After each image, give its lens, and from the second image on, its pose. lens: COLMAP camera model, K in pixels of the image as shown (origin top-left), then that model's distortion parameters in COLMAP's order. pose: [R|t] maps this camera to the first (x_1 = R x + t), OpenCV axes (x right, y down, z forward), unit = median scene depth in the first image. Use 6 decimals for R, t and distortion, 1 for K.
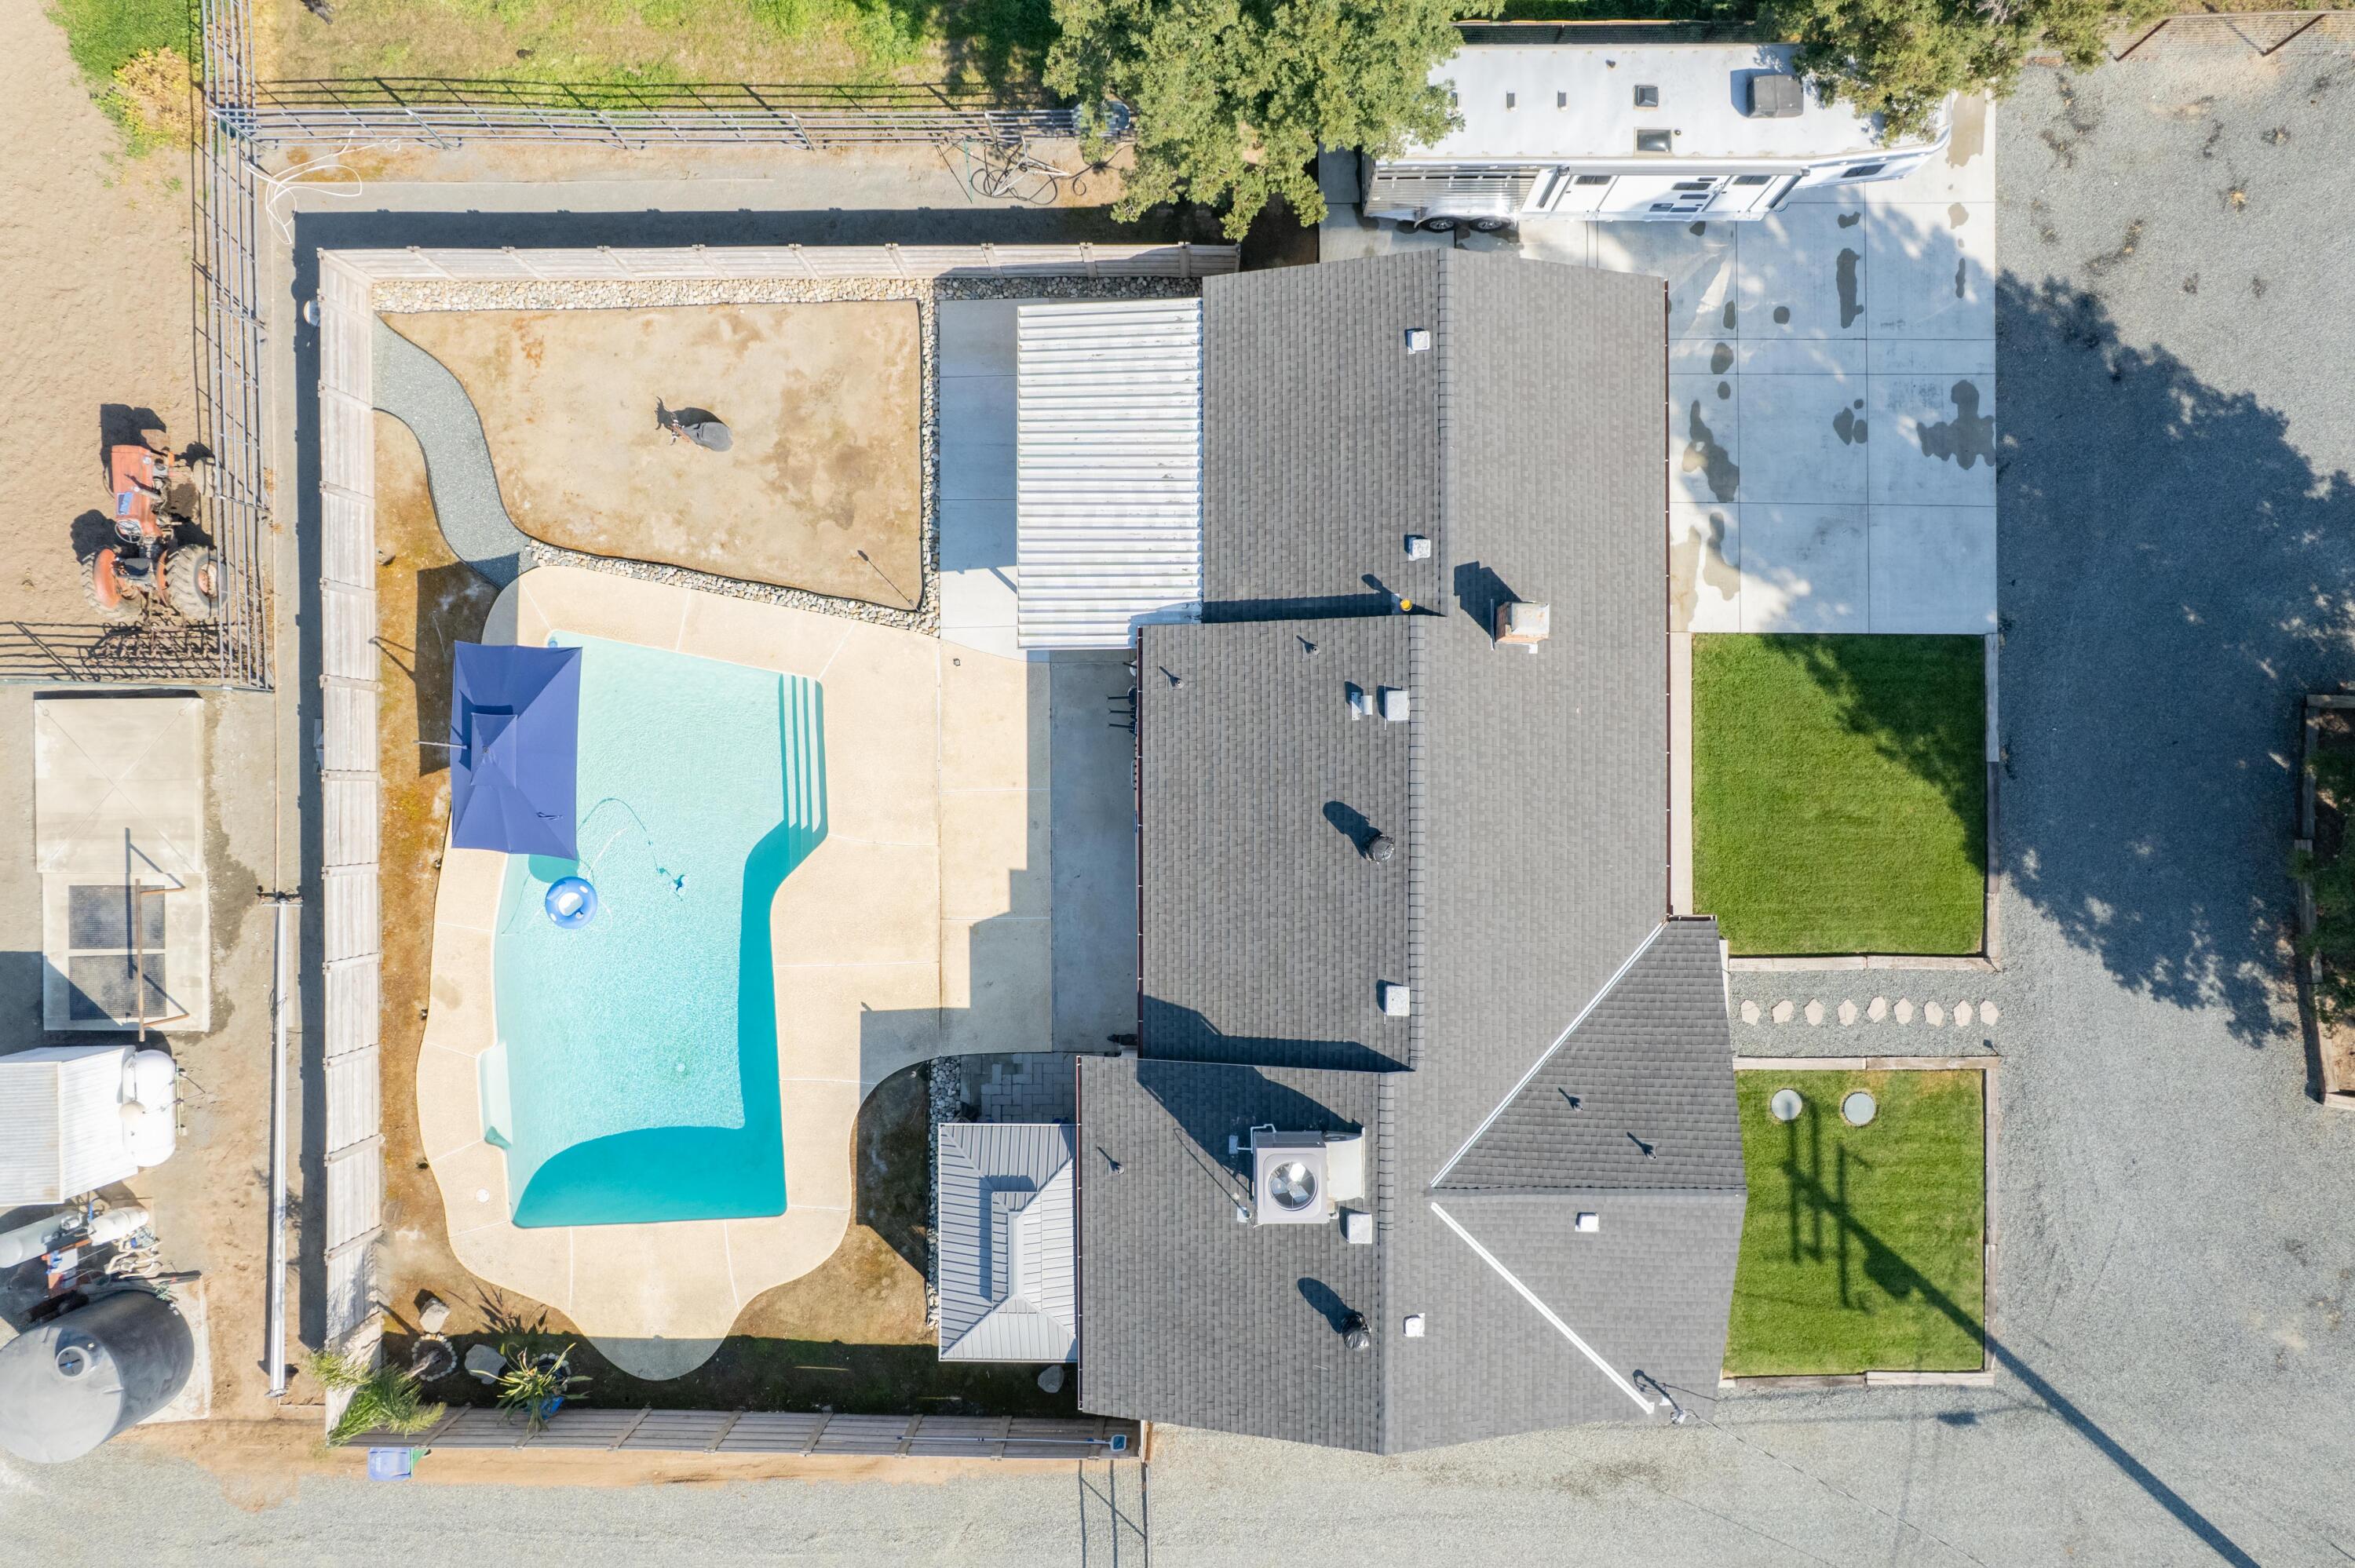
lens RADIAL K [[1508.8, 0, 1196.5], [0, 1508.8, 794.7], [0, 0, 1]] dist [-0.069333, 0.076596]
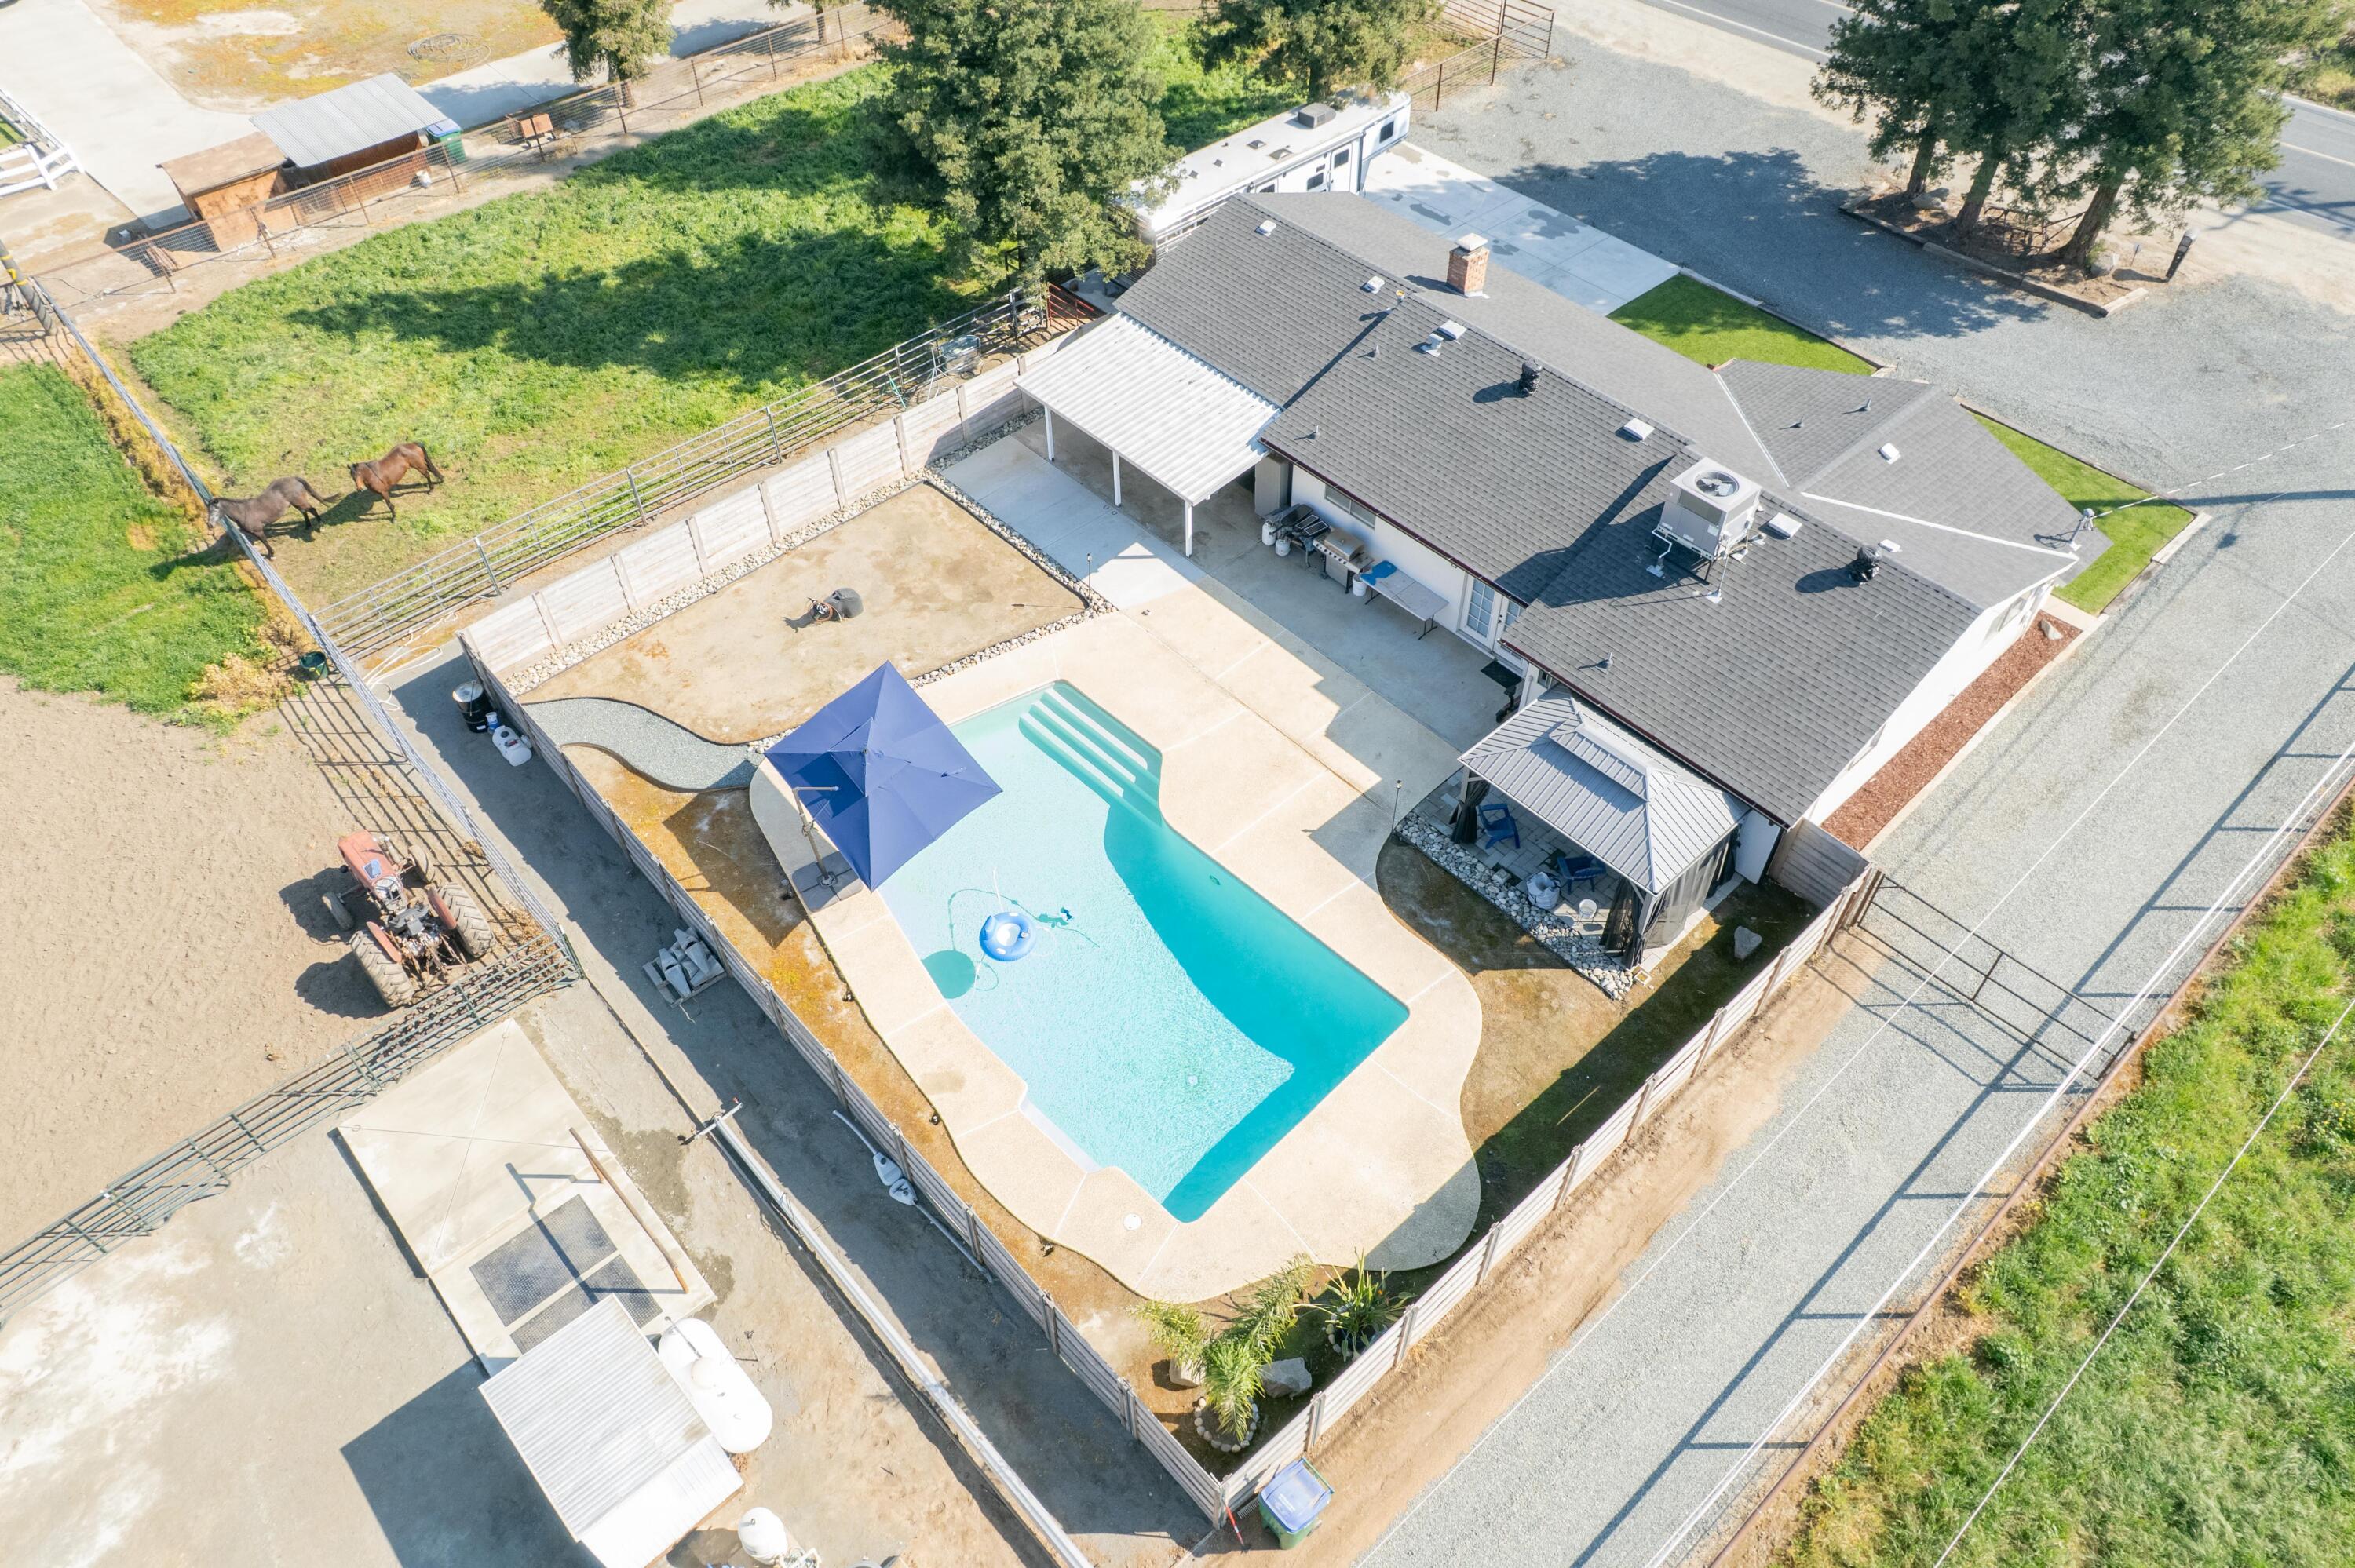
lens RADIAL K [[1575.5, 0, 1183.6], [0, 1575.5, 753.7], [0, 0, 1]] dist [-0.069863, 0.071853]
pose [[0.742797, -0.490545, 0.455650, -0.721098], [0.669482, 0.537321, -0.512913, 0.583614], [0.006777, 0.686040, 0.727532, 0.231163]]
